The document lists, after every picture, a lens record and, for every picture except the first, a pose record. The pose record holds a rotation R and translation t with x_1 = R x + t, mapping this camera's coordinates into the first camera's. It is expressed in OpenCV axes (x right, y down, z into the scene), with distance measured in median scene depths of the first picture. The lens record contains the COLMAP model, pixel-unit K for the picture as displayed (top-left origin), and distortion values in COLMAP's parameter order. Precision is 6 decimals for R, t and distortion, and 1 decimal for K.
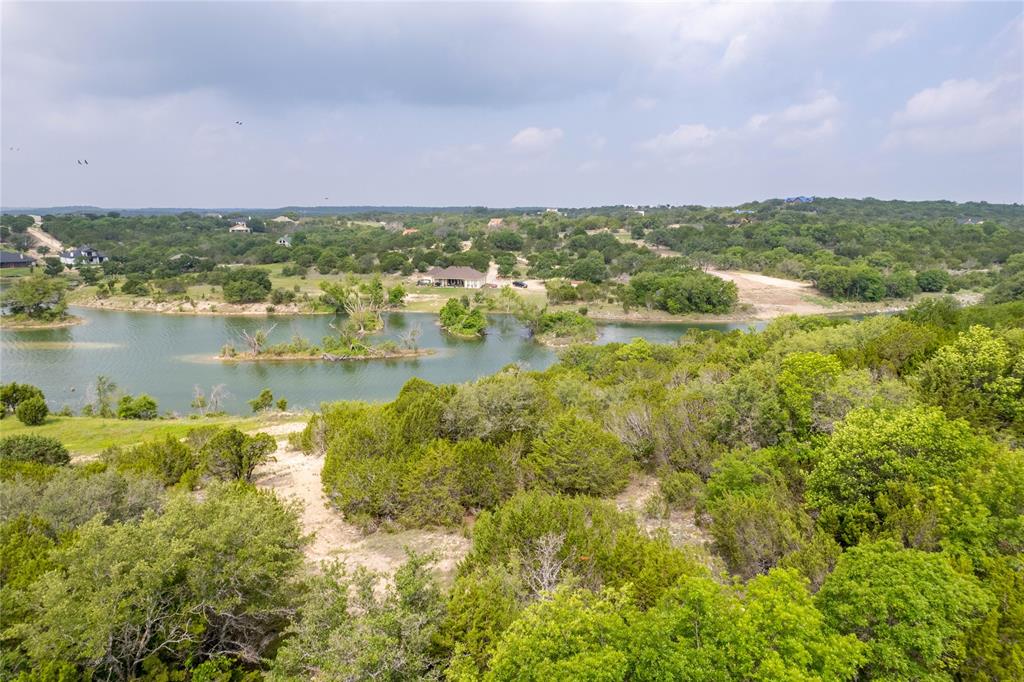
lens RADIAL K [[669.0, 0, 510.1], [0, 669.0, 332.2], [0, 0, 1]] dist [-0.077161, 0.078453]
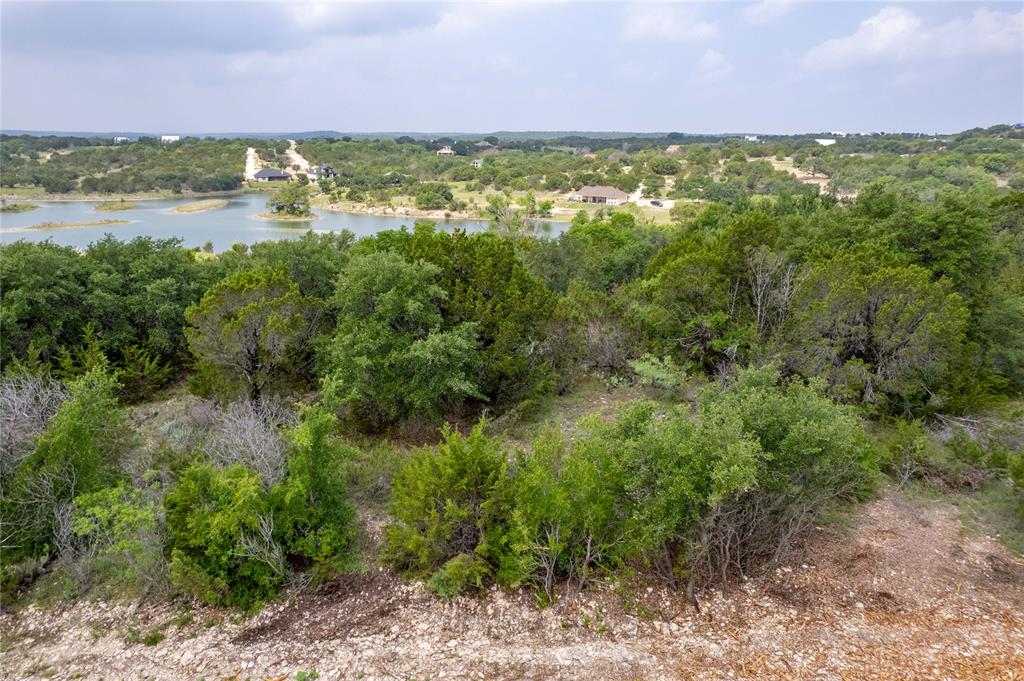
lens RADIAL K [[654.9, 0, 505.9], [0, 654.9, 338.4], [0, 0, 1]] dist [-0.073867, 0.075792]
pose [[0.952037, 0.091148, -0.292092, 0.115164], [-0.055180, 0.990094, 0.129112, 0.027586], [0.300967, -0.106801, 0.947635, -0.162615]]
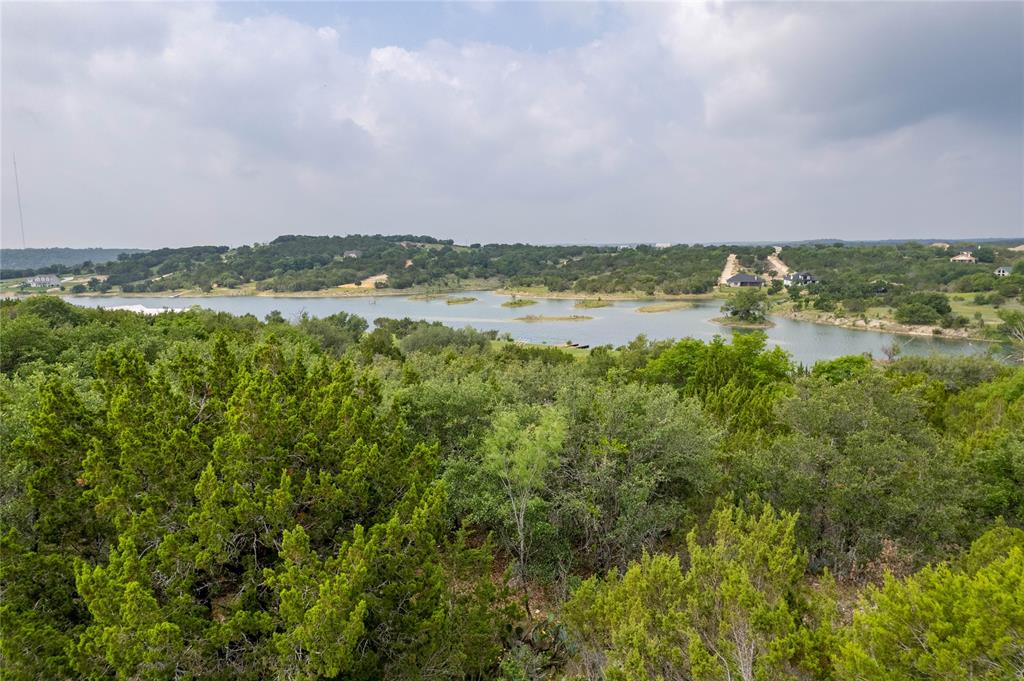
lens RADIAL K [[666.6, 0, 512.0], [0, 666.6, 340.5], [0, 0, 1]] dist [-0.083257, 0.063414]
pose [[0.527128, 0.102050, -0.843636, 0.117685], [-0.130648, 0.990692, 0.038205, 0.021542], [0.839683, 0.090080, 0.535554, -0.078021]]
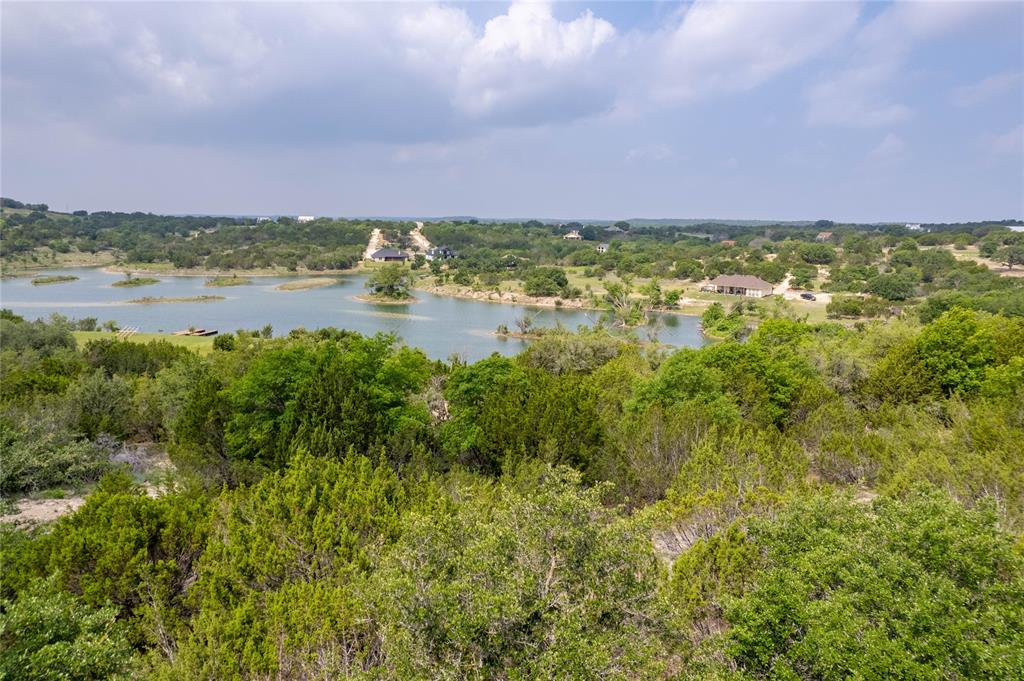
lens RADIAL K [[669.0, 0, 510.1], [0, 669.0, 331.7], [0, 0, 1]] dist [-0.077161, 0.078453]
pose [[0.876065, 0.085570, -0.474540, 0.094071], [-0.094951, 0.995473, 0.004215, 0.014994], [0.472753, 0.041365, 0.880224, -0.040710]]
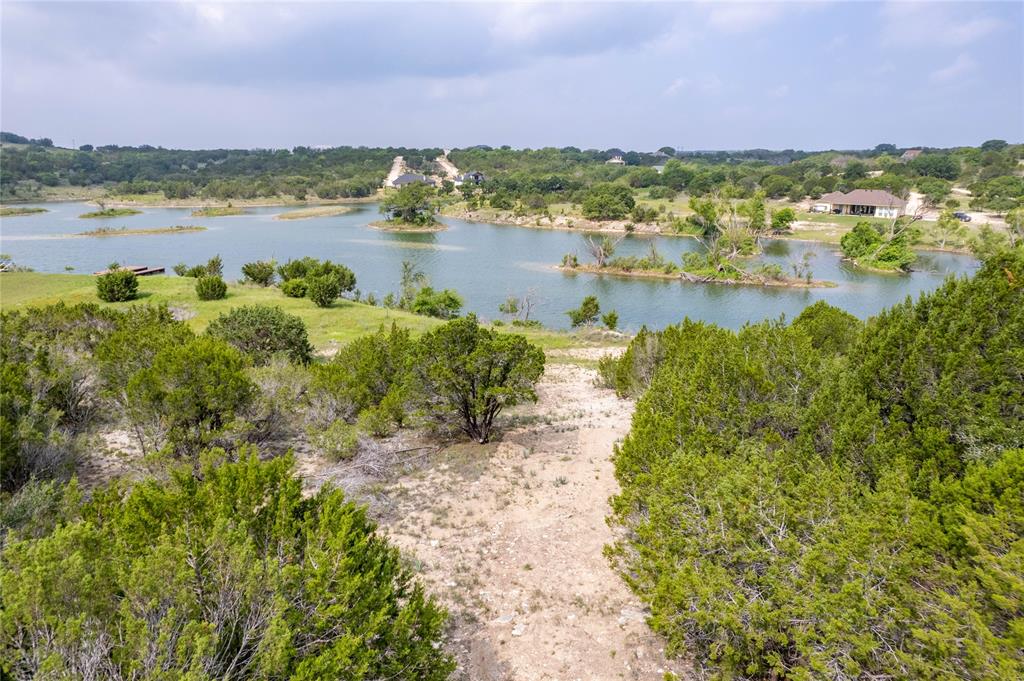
lens RADIAL K [[666.8, 0, 513.1], [0, 666.8, 338.1], [0, 0, 1]] dist [-0.073398, 0.062915]
pose [[0.858056, 0.127916, -0.497371, -0.030631], [-0.084173, 0.990416, 0.109505, 0.022071], [0.506612, -0.052096, 0.860599, 0.128595]]
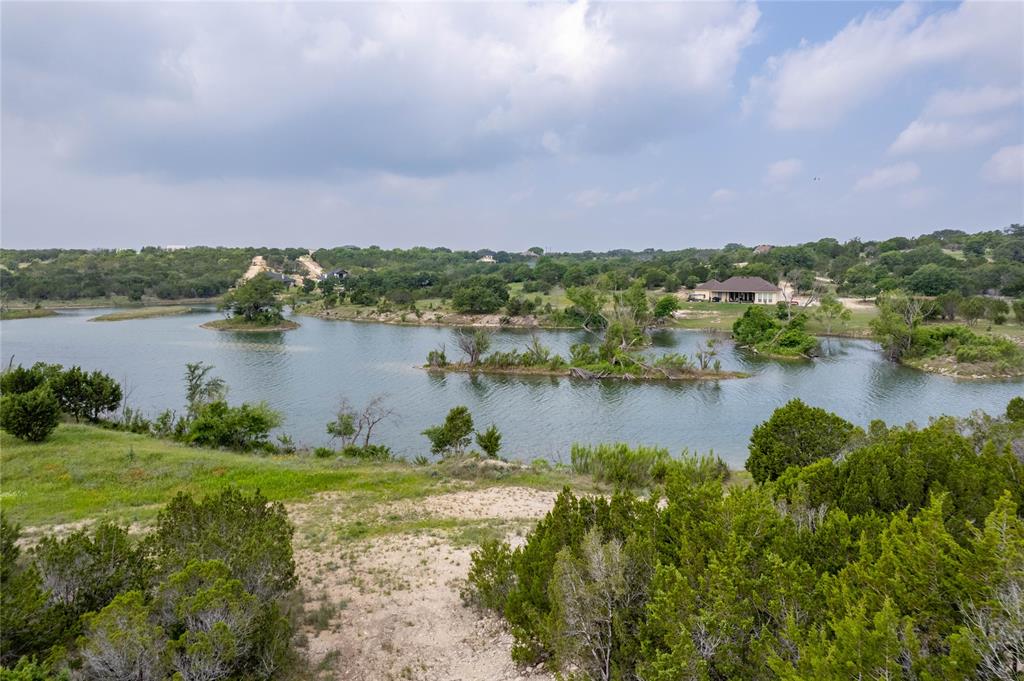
lens RADIAL K [[668.6, 0, 512.4], [0, 668.6, 308.2], [0, 0, 1]] dist [-0.046866, 0.027107]
pose [[0.938581, 0.013240, -0.344805, -0.062245], [-0.049794, 0.994002, -0.097373, 0.022307], [0.341448, 0.108561, 0.933610, 0.205898]]
